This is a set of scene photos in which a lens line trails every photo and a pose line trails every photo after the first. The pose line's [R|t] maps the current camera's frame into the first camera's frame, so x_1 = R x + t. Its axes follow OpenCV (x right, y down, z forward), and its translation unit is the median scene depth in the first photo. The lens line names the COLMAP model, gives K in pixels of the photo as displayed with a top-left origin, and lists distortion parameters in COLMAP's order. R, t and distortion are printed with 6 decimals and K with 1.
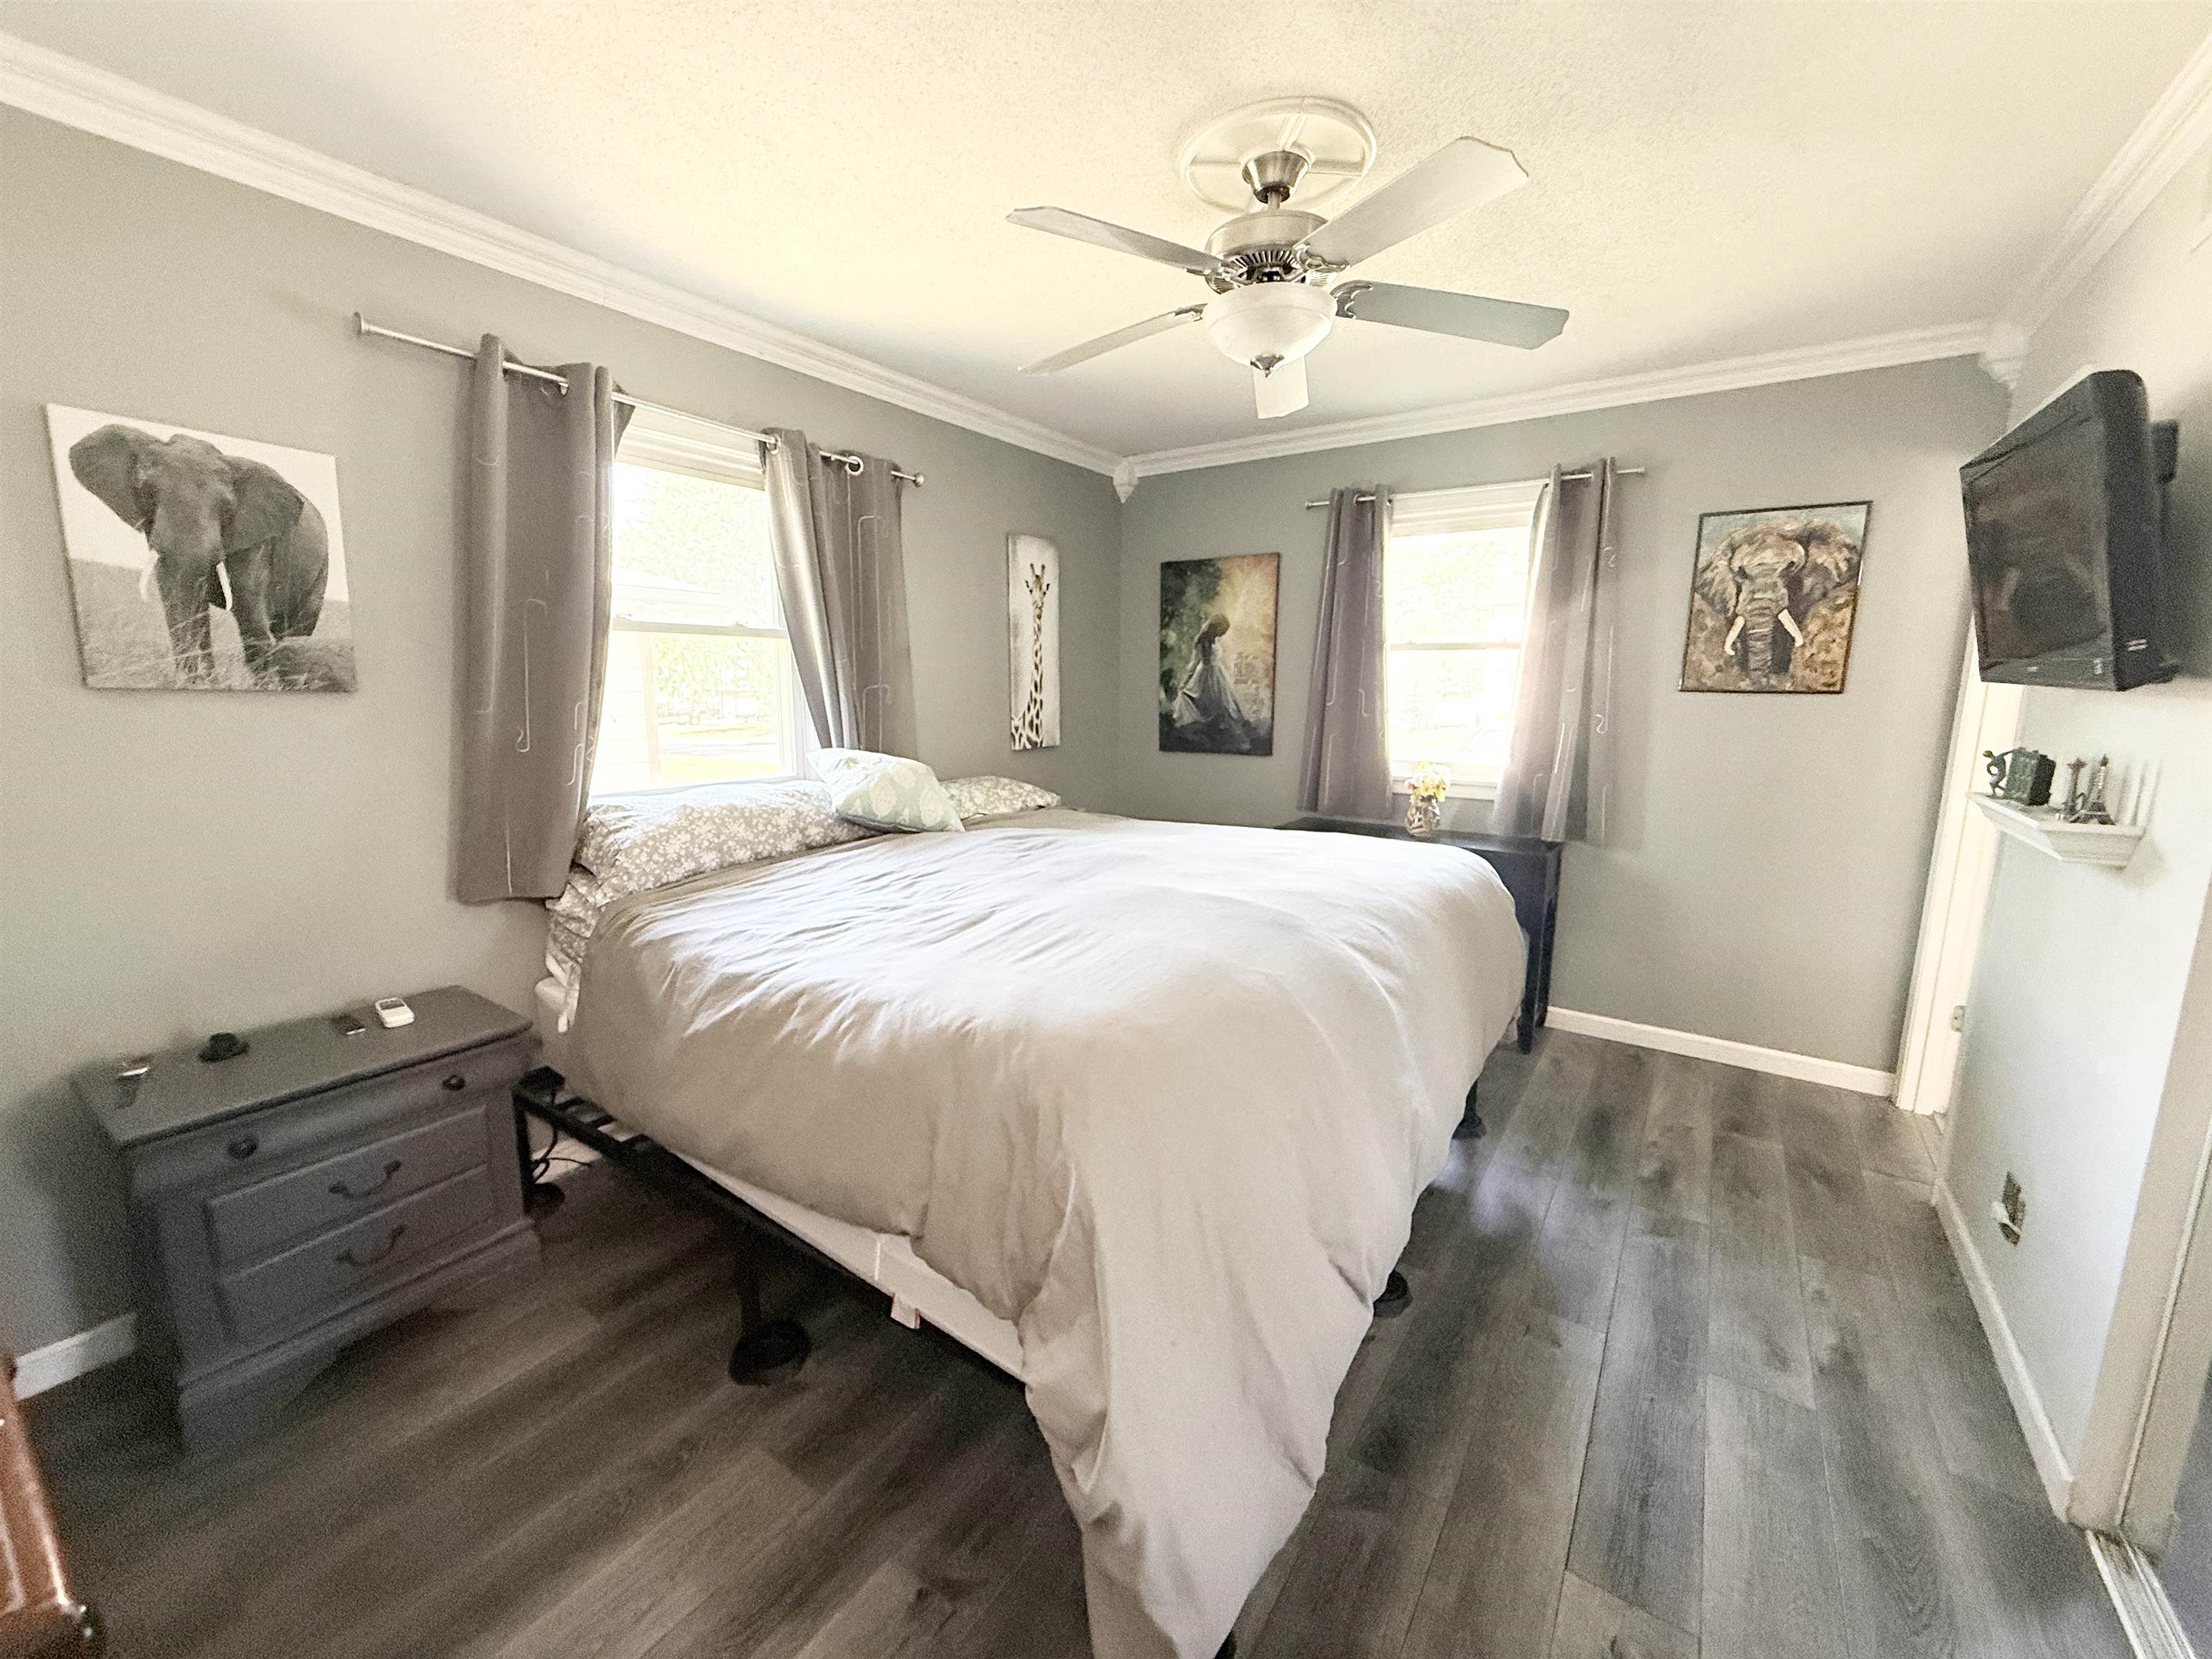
lens RADIAL K [[881.1, 0, 1101.7], [0, 881.1, 828.7], [0, 0, 1]] dist [0.000741, -0.000170]
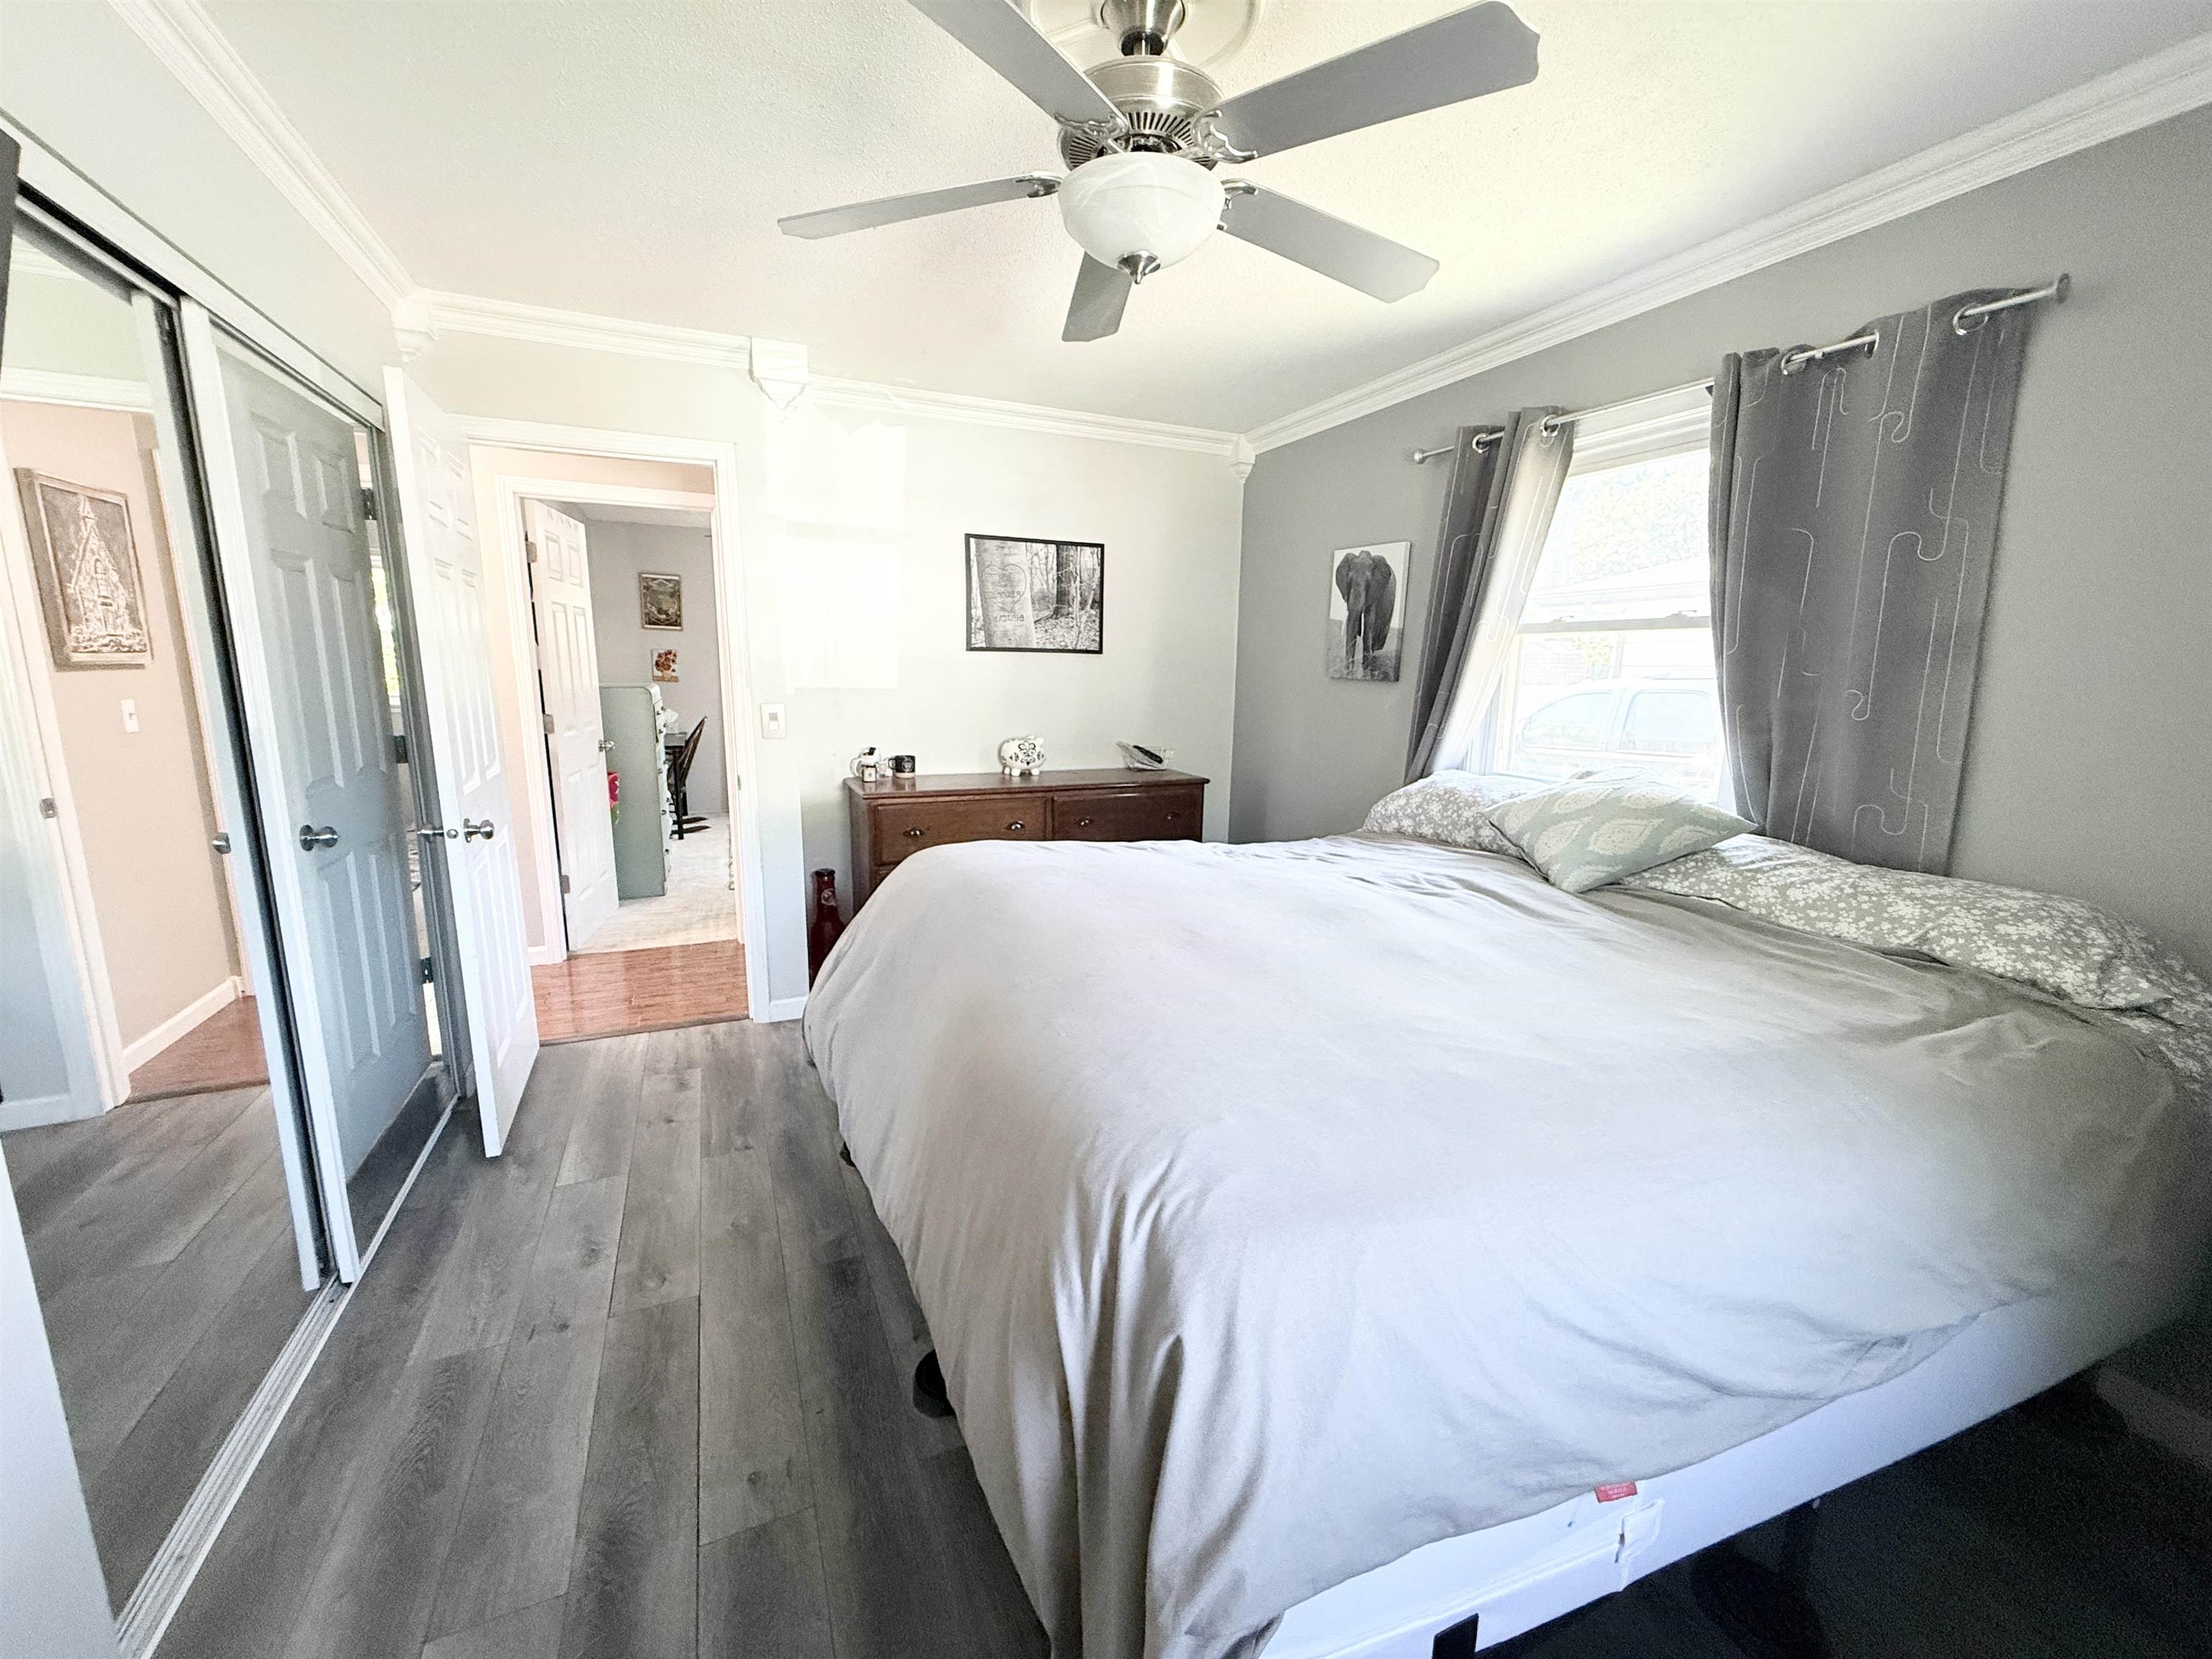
lens RADIAL K [[881.1, 0, 1101.7], [0, 881.1, 828.7], [0, 0, 1]] dist [0.000741, -0.000170]
pose [[-0.519414, 0.140569, -0.842882, 0.896835], [-0.162396, 0.952163, 0.258868, -0.233064], [0.838950, 0.271340, -0.471739, 1.406239]]
